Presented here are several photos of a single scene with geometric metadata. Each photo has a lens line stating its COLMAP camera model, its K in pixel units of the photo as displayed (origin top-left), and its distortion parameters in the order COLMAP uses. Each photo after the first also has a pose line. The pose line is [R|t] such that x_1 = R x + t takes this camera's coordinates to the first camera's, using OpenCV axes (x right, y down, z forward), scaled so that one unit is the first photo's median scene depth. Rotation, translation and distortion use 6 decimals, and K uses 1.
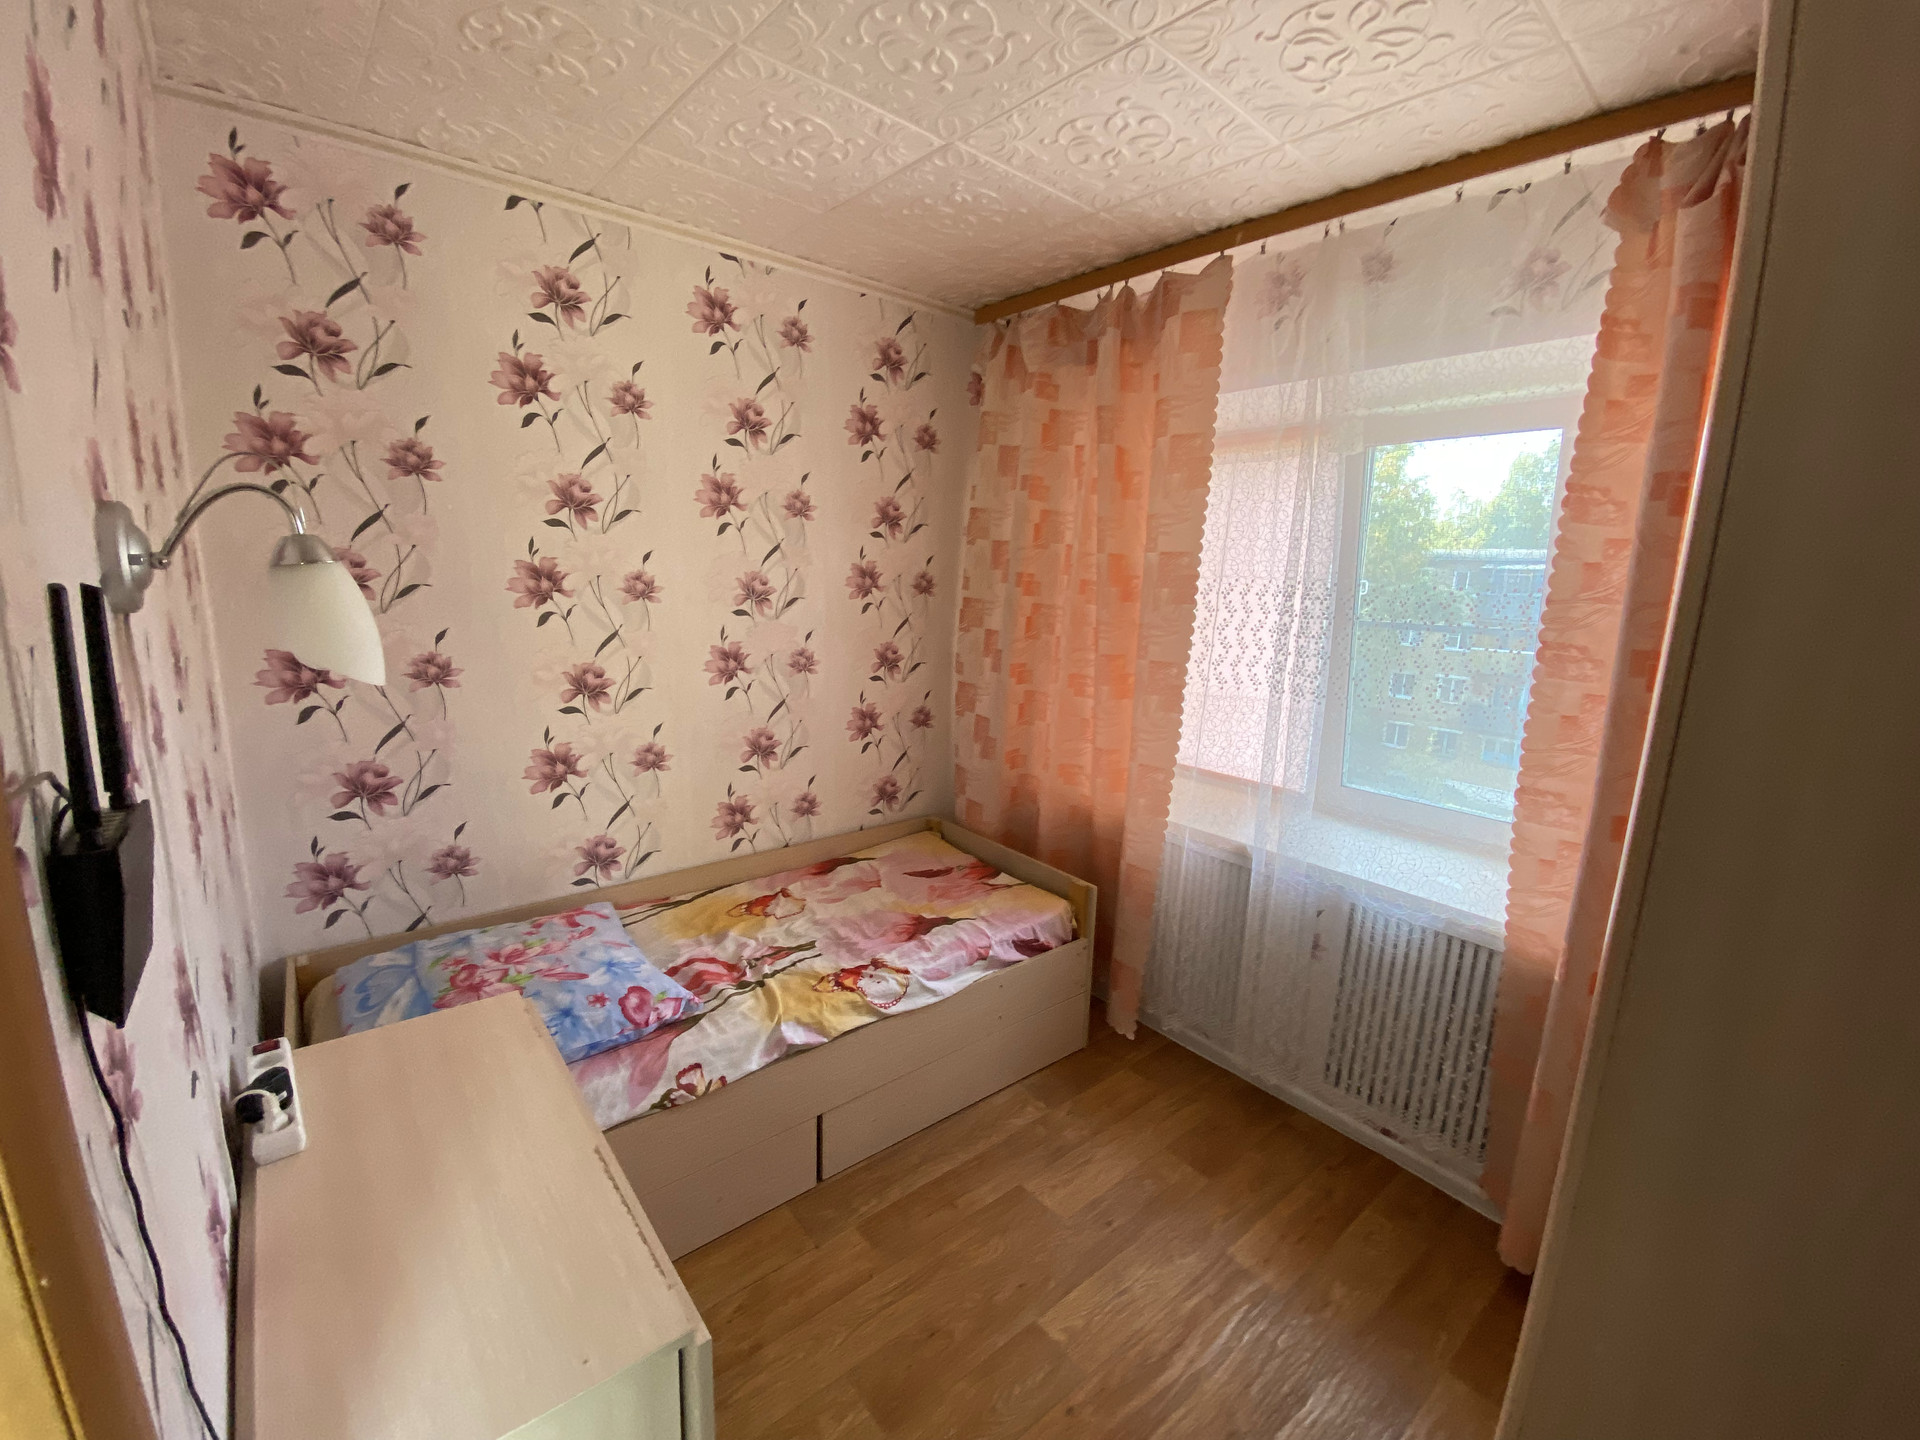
lens RADIAL K [[794.2, 0, 960.0], [0, 794.2, 720.0], [0, 0, 1]] dist [0.037371, -0.025229]
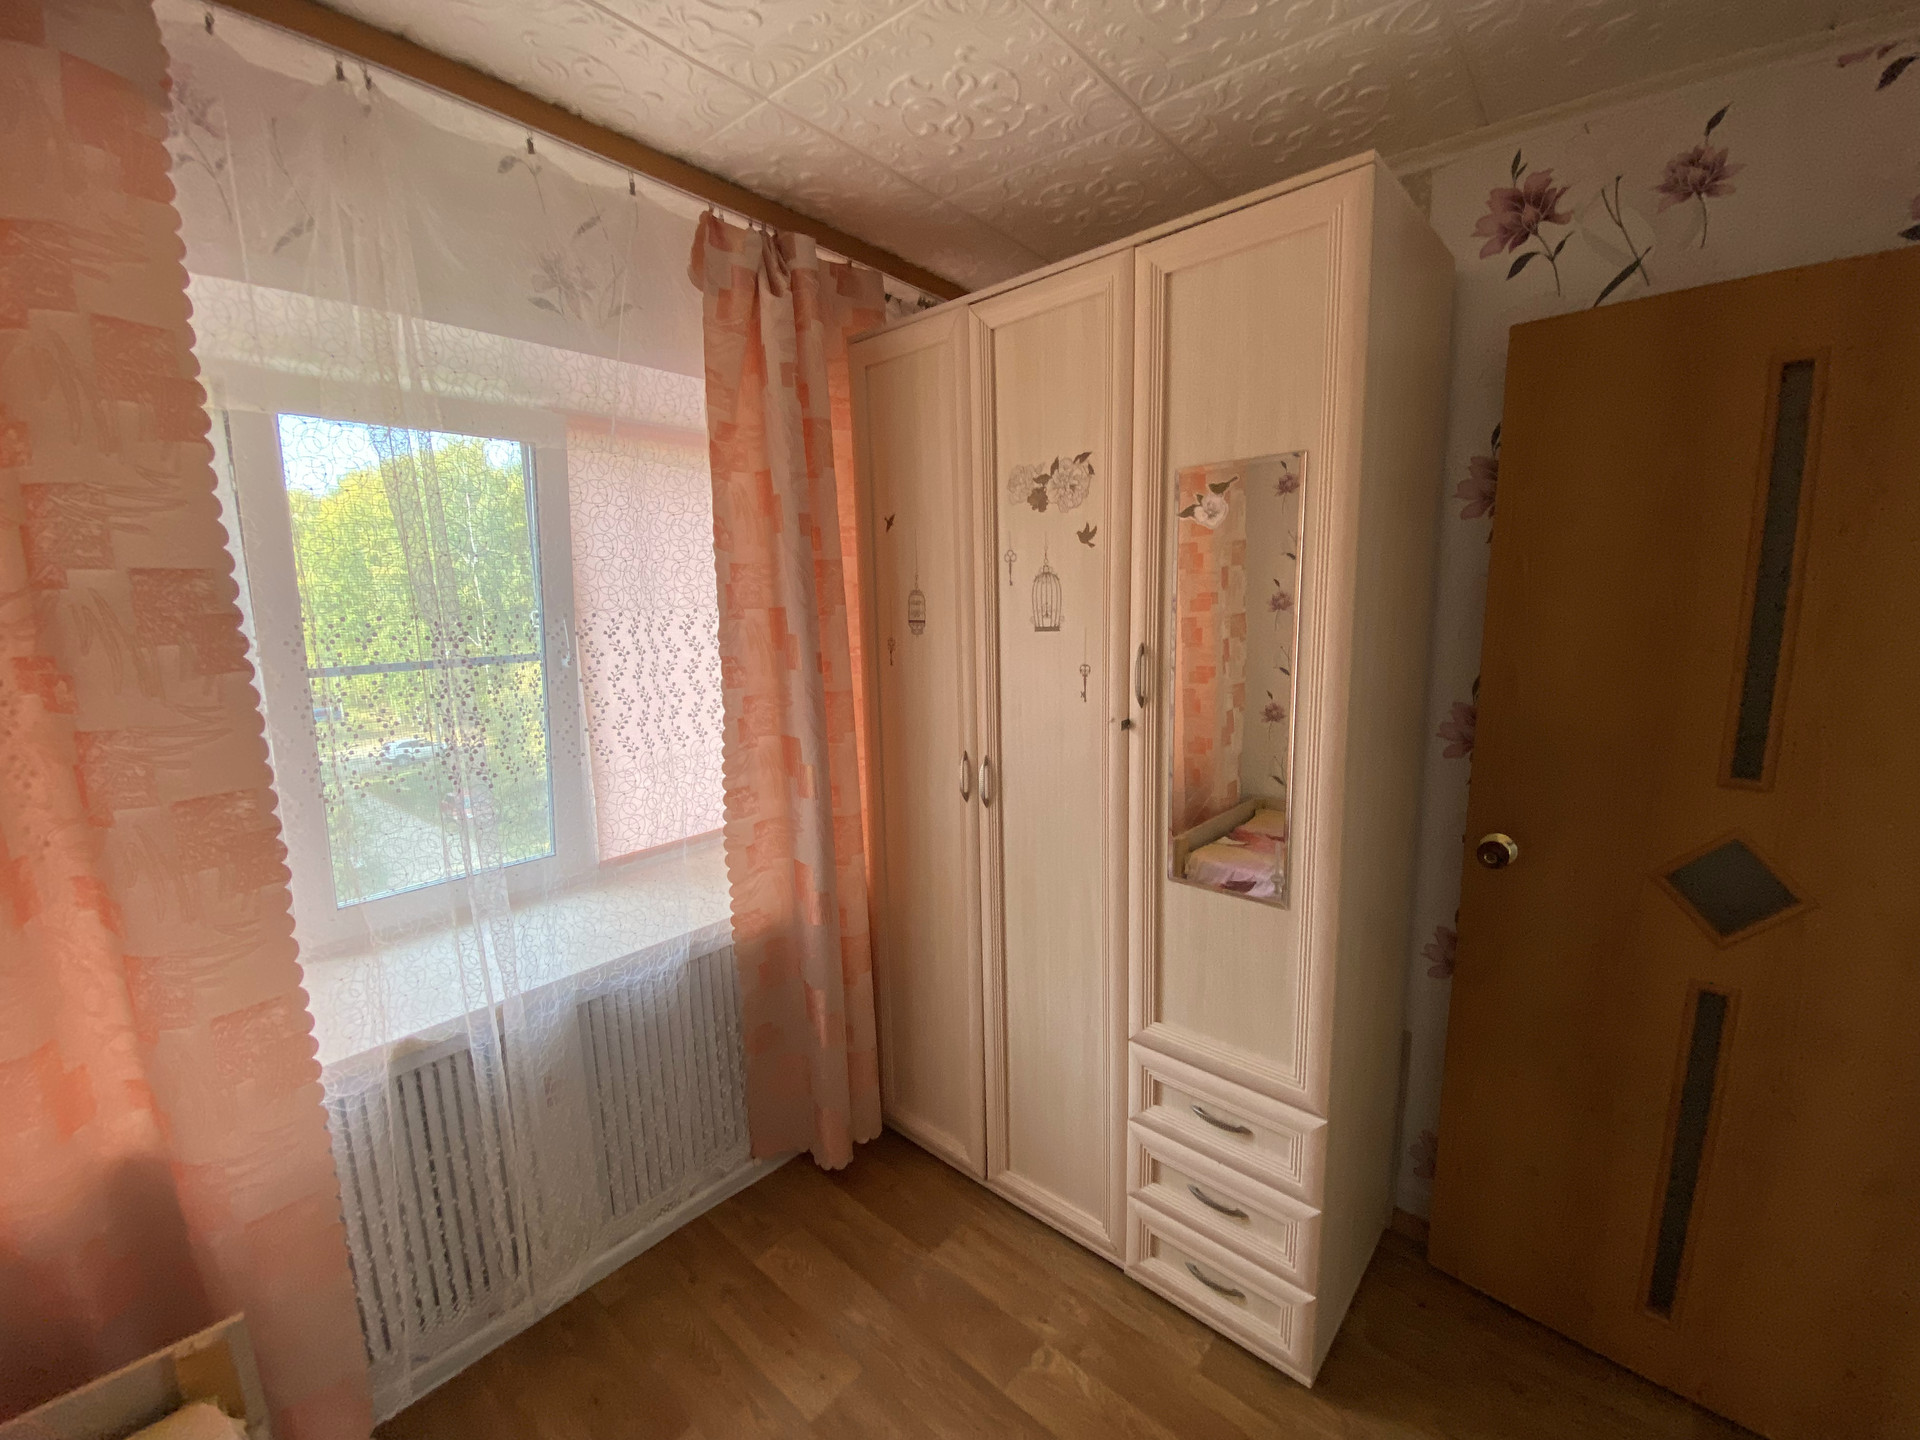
lens RADIAL K [[794.2, 0, 960.0], [0, 794.2, 720.0], [0, 0, 1]] dist [0.037371, -0.025229]
pose [[-0.177242, -0.179539, 0.967652, -0.379554], [0.210861, 0.953460, 0.215528, -0.168330], [-0.961313, 0.242241, -0.131136, 0.824981]]
